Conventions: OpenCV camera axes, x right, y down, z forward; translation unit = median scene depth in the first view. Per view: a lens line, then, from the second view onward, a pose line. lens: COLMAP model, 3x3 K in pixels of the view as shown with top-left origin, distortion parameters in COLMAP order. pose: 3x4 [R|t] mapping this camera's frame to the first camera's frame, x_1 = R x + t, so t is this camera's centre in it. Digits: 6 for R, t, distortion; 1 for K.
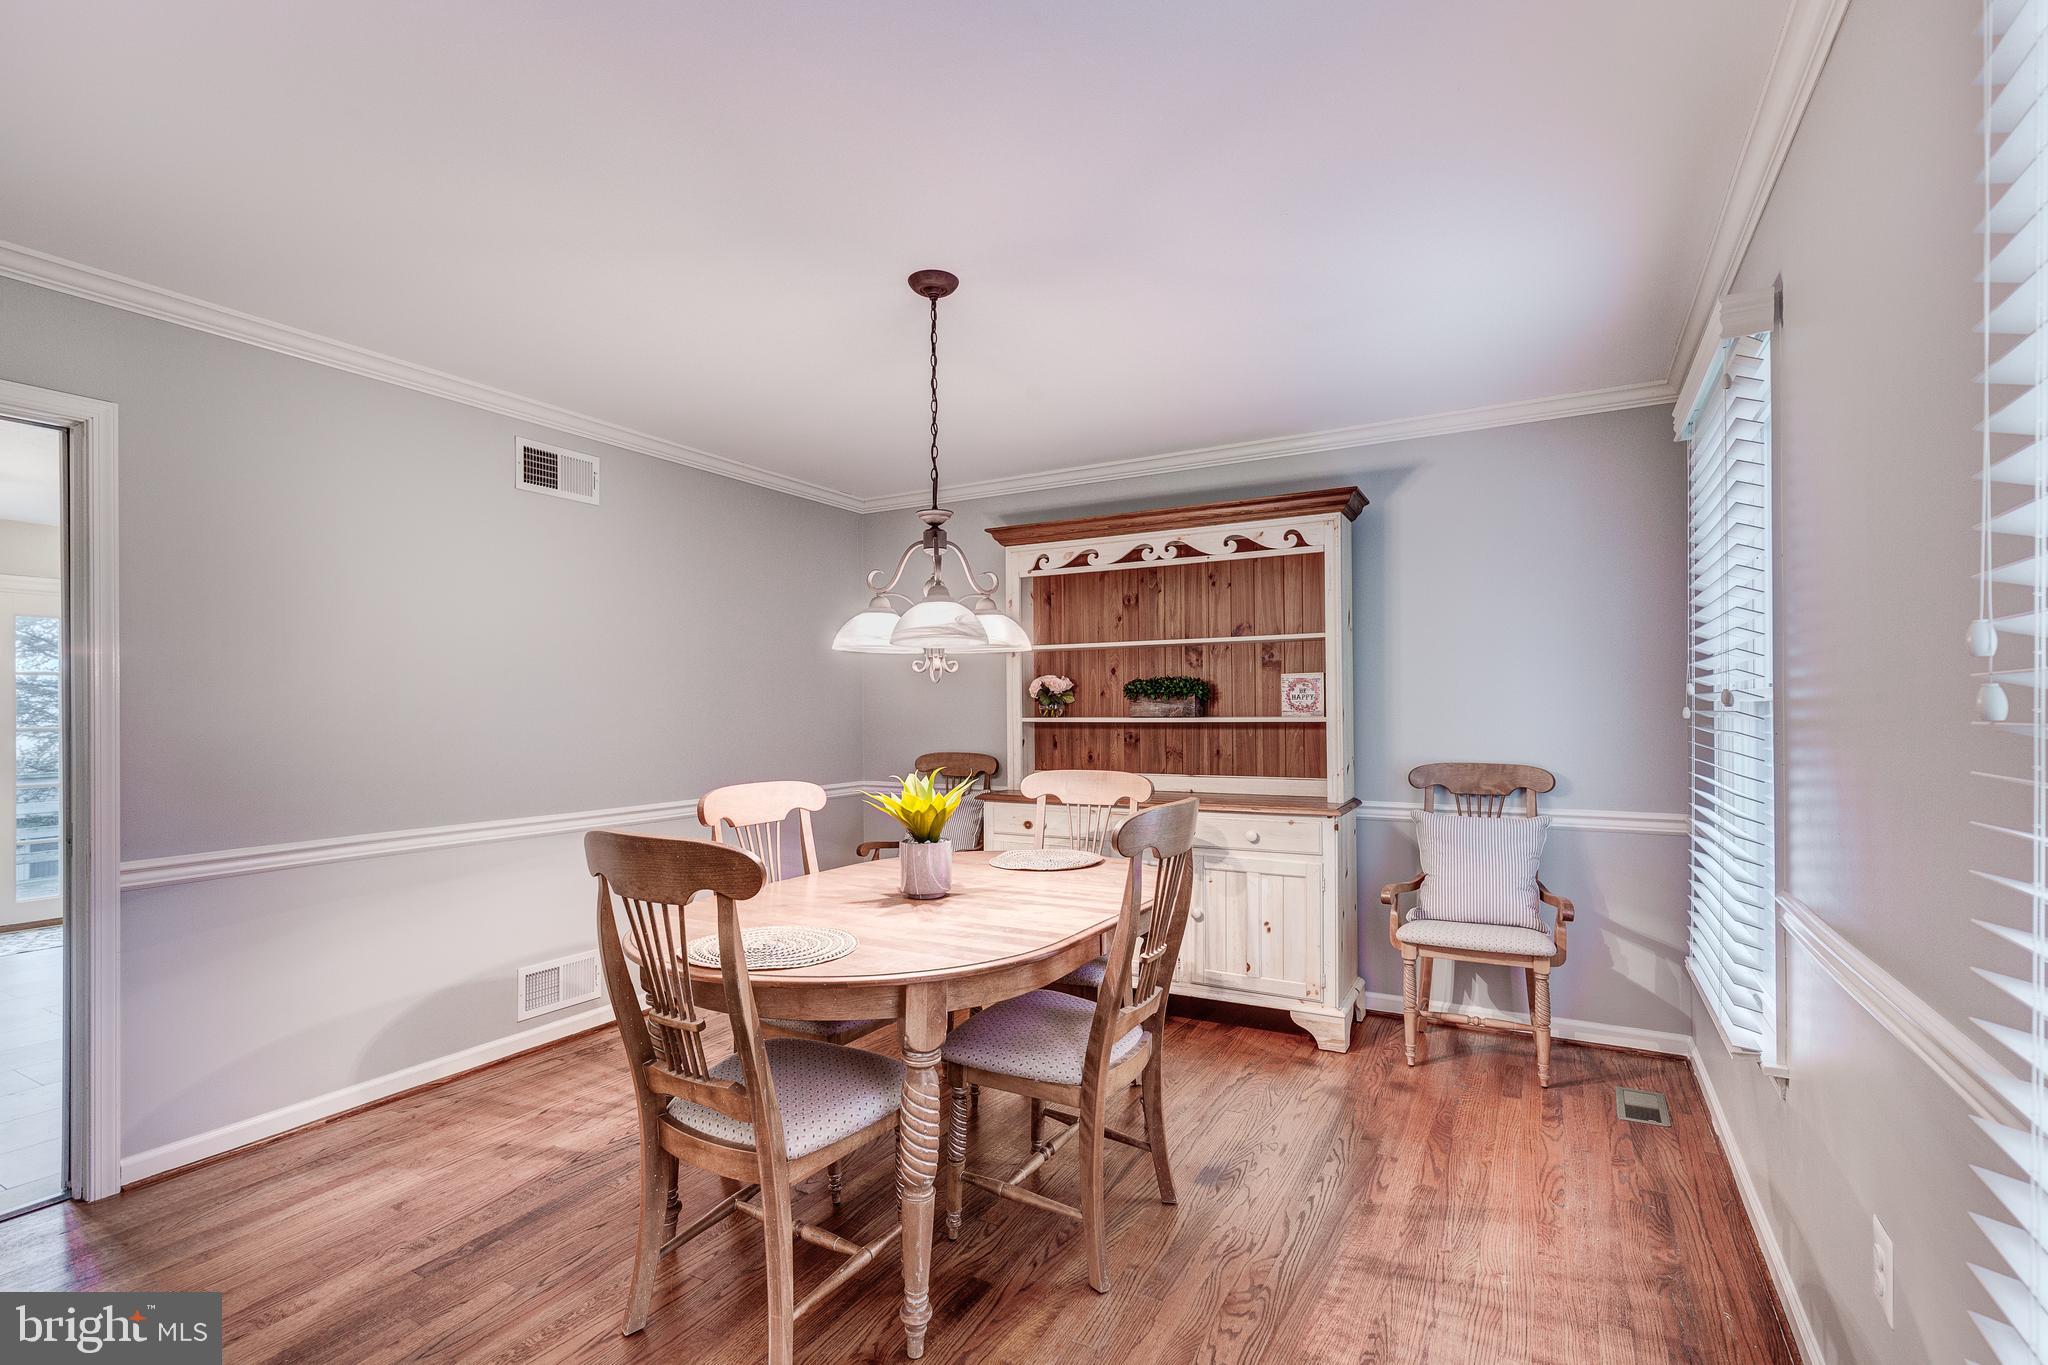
lens RADIAL K [[940.1, 0, 1024.7], [0, 940.1, 698.6], [0, 0, 1]] dist [0.004634, -0.000925]
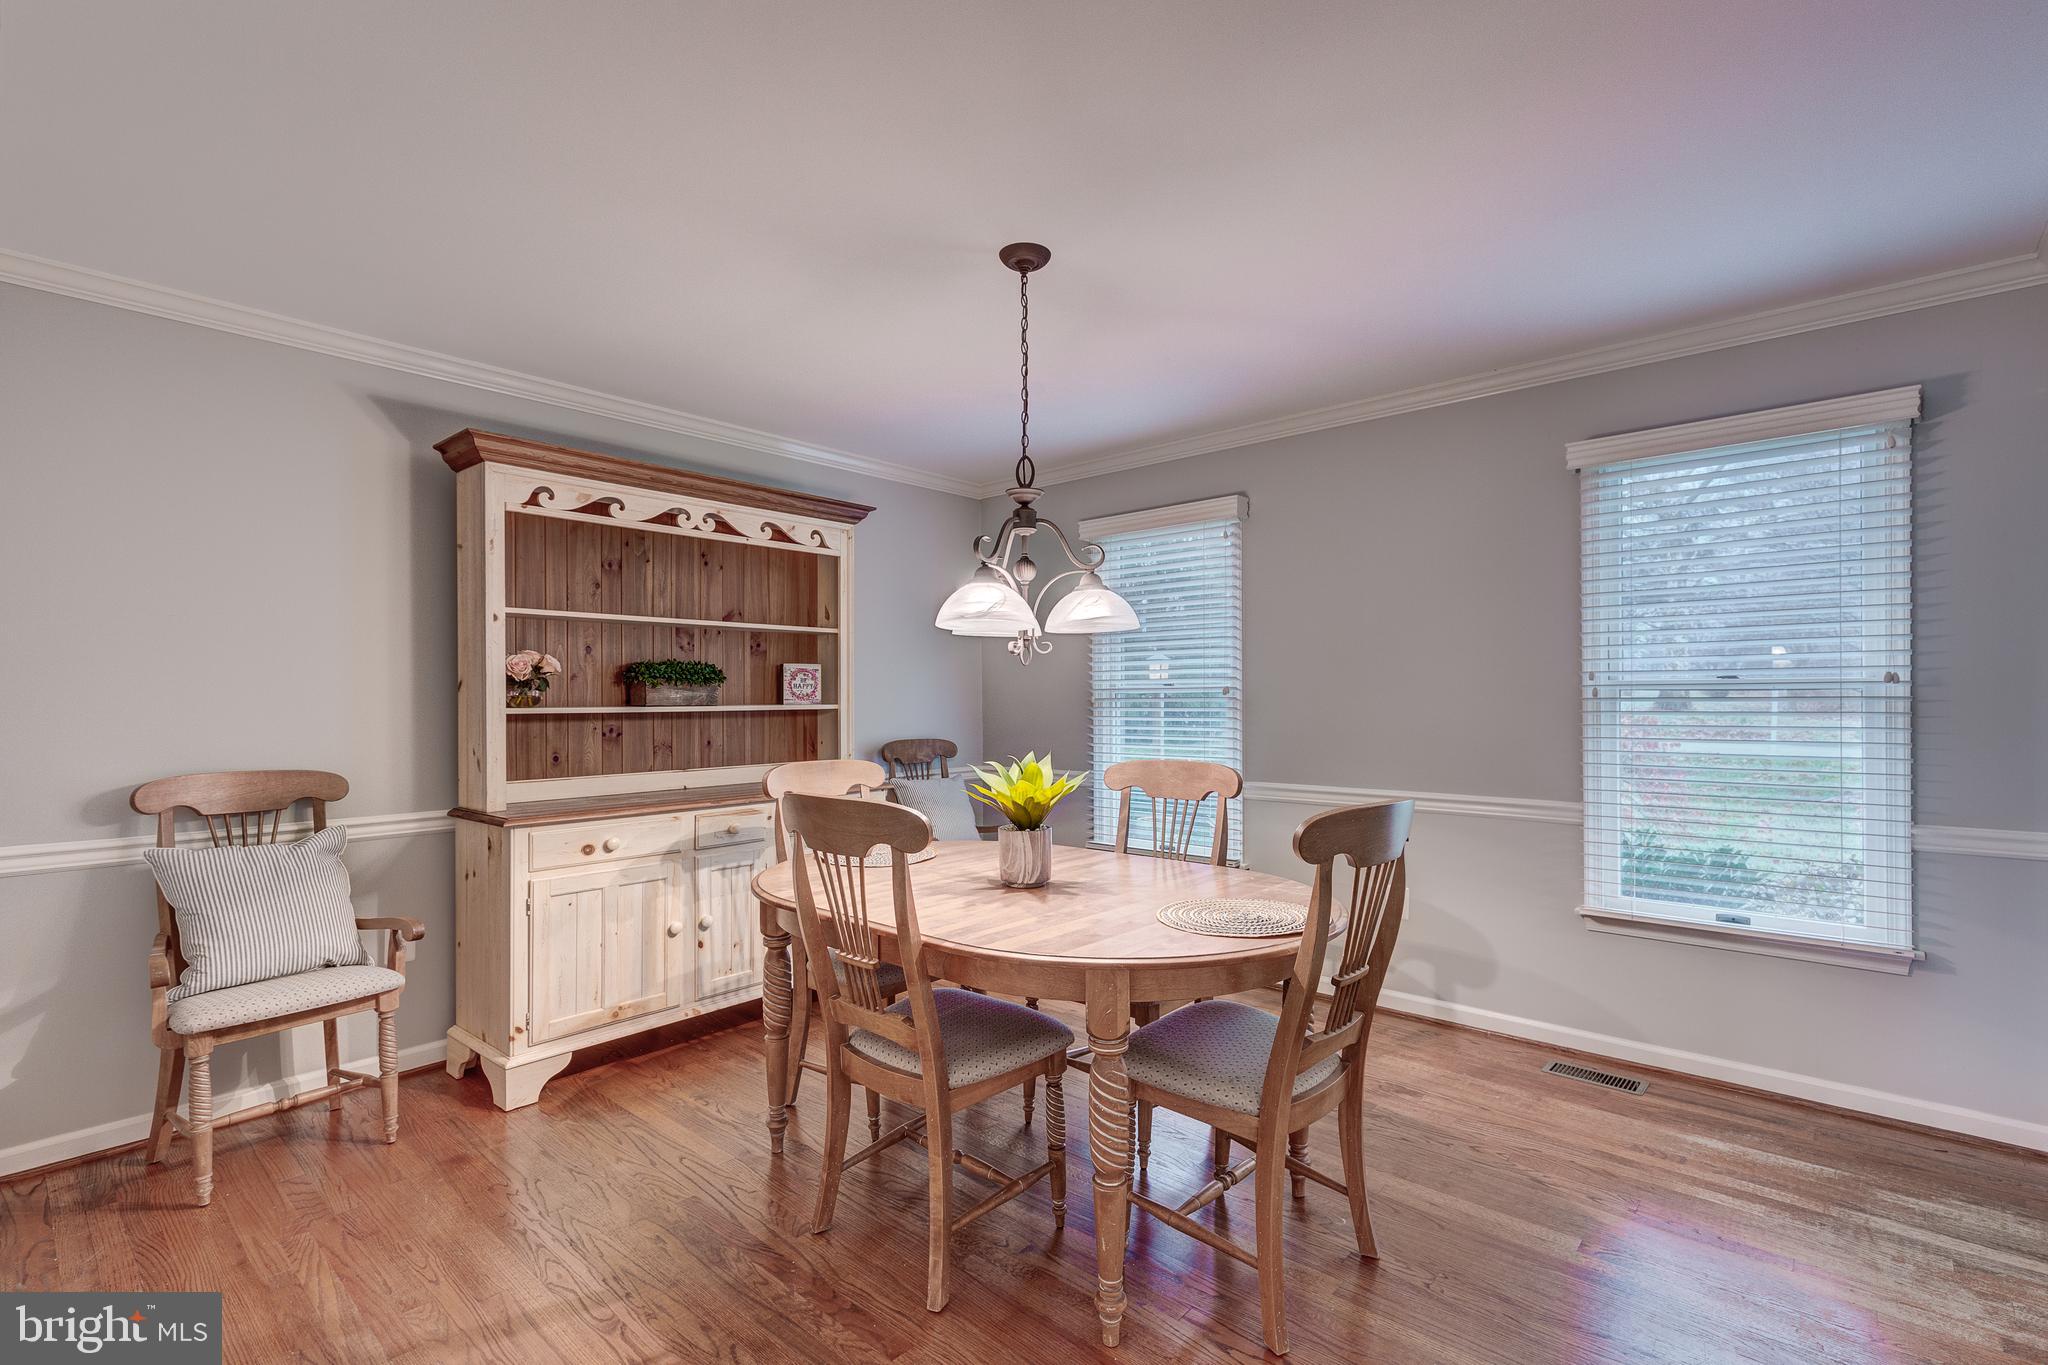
lens RADIAL K [[940.1, 0, 1023.5], [0, 940.1, 688.1], [0, 0, 1]] dist [0.004634, -0.000925]
pose [[0.203368, 0.016255, 0.978967, -0.676278], [-0.008466, 0.999854, -0.014843, 0.013802], [-0.979066, -0.005269, 0.203476, 0.518703]]
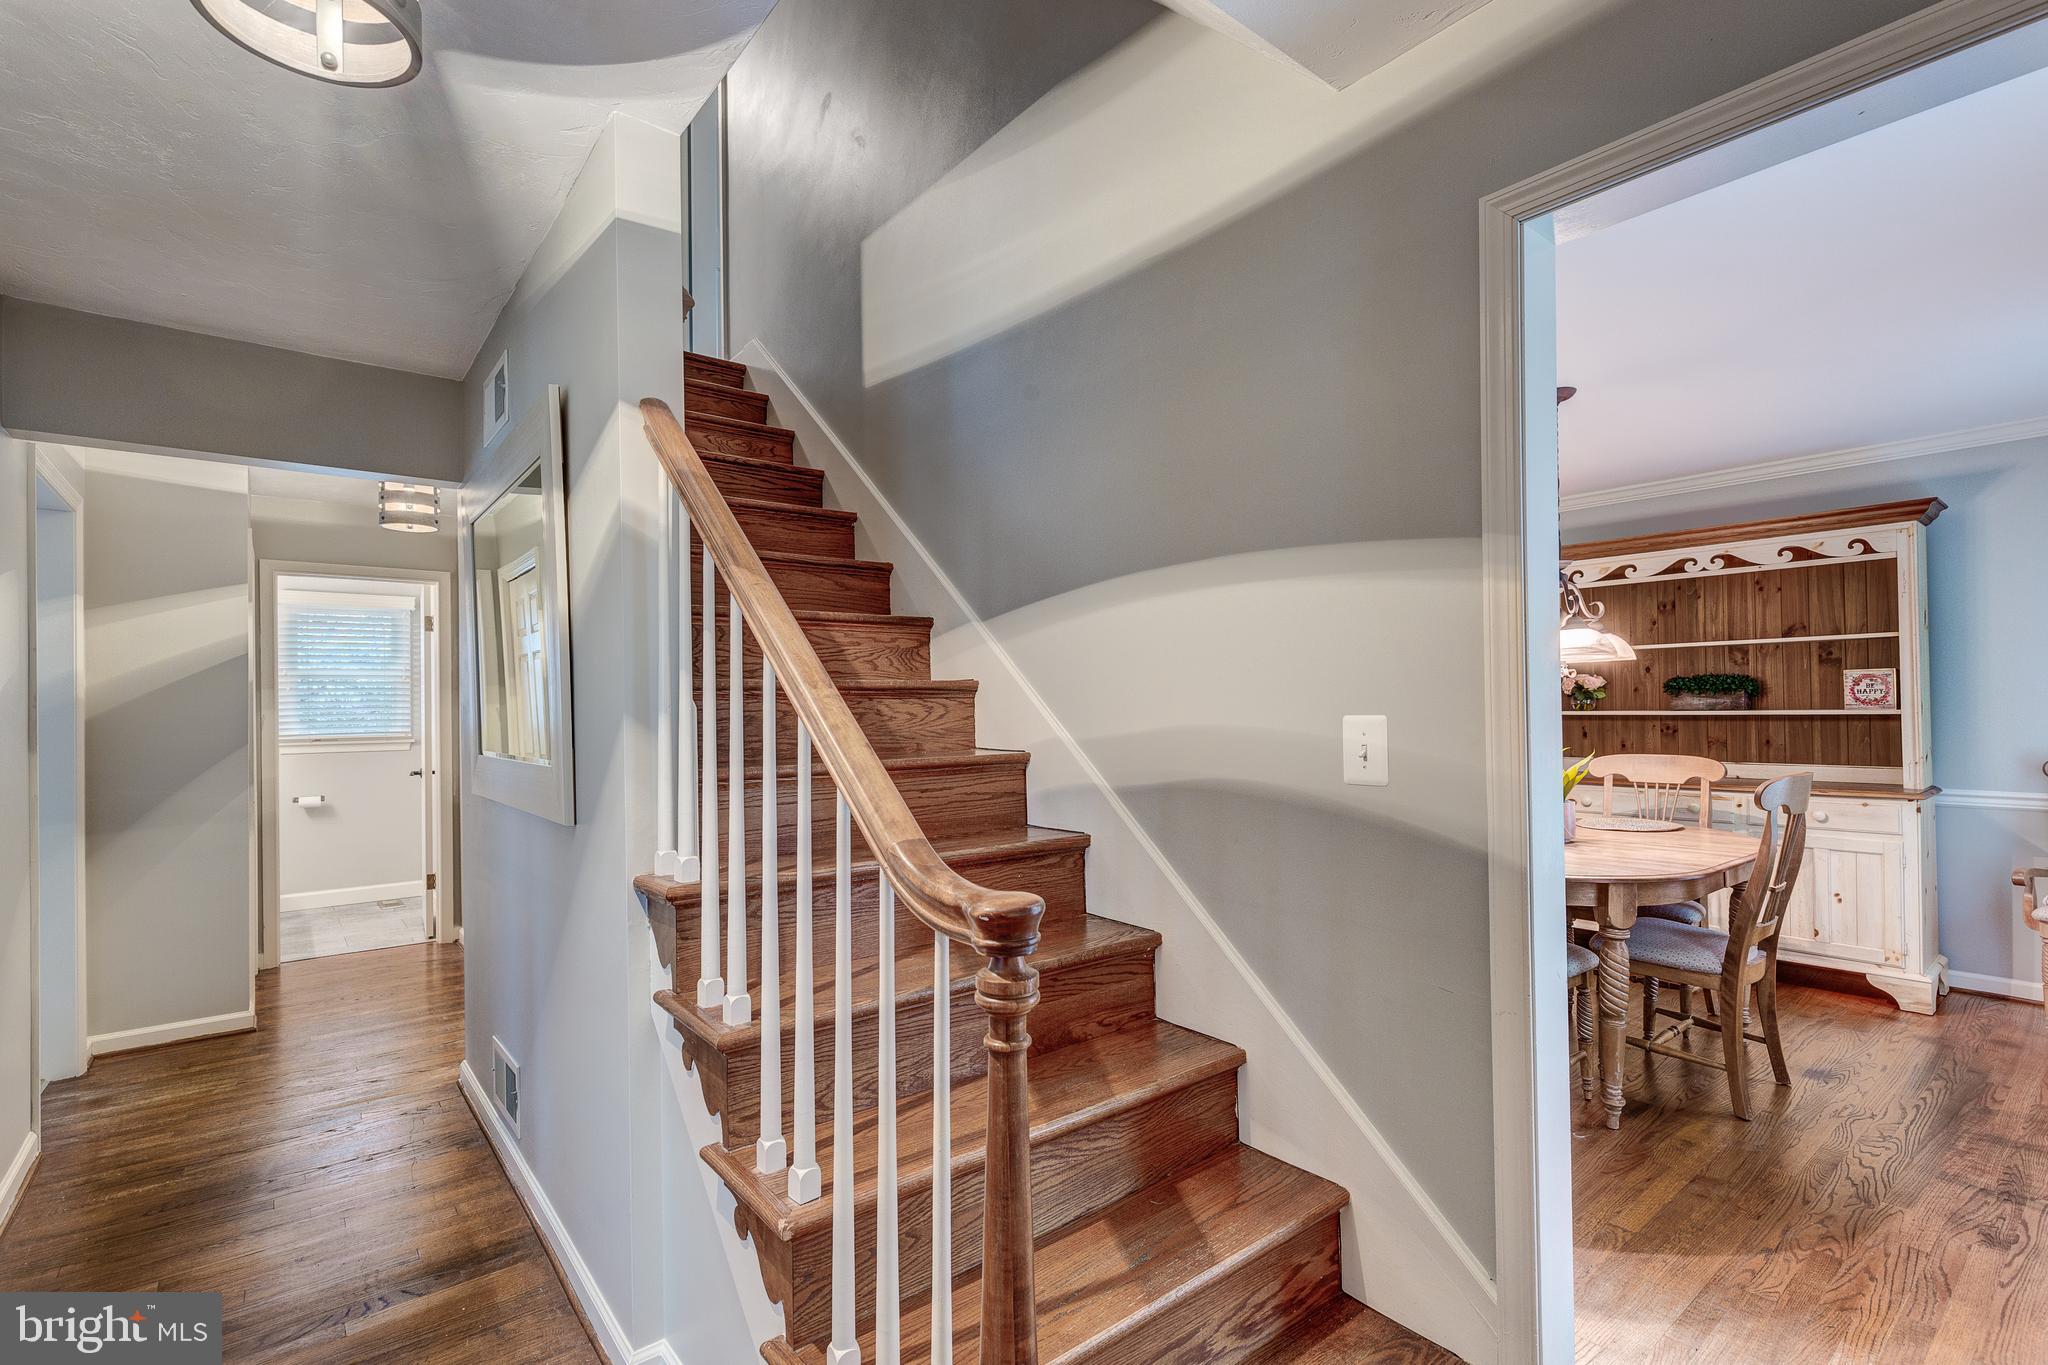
lens RADIAL K [[940.1, 0, 1025.7], [0, 940.1, 693.0], [0, 0, 1]] dist [0.004634, -0.000925]
pose [[0.928998, -0.008507, -0.369988, -0.198604], [0.008246, 0.999963, -0.002286, -0.005269], [0.369994, -0.000927, 0.929034, -0.355480]]
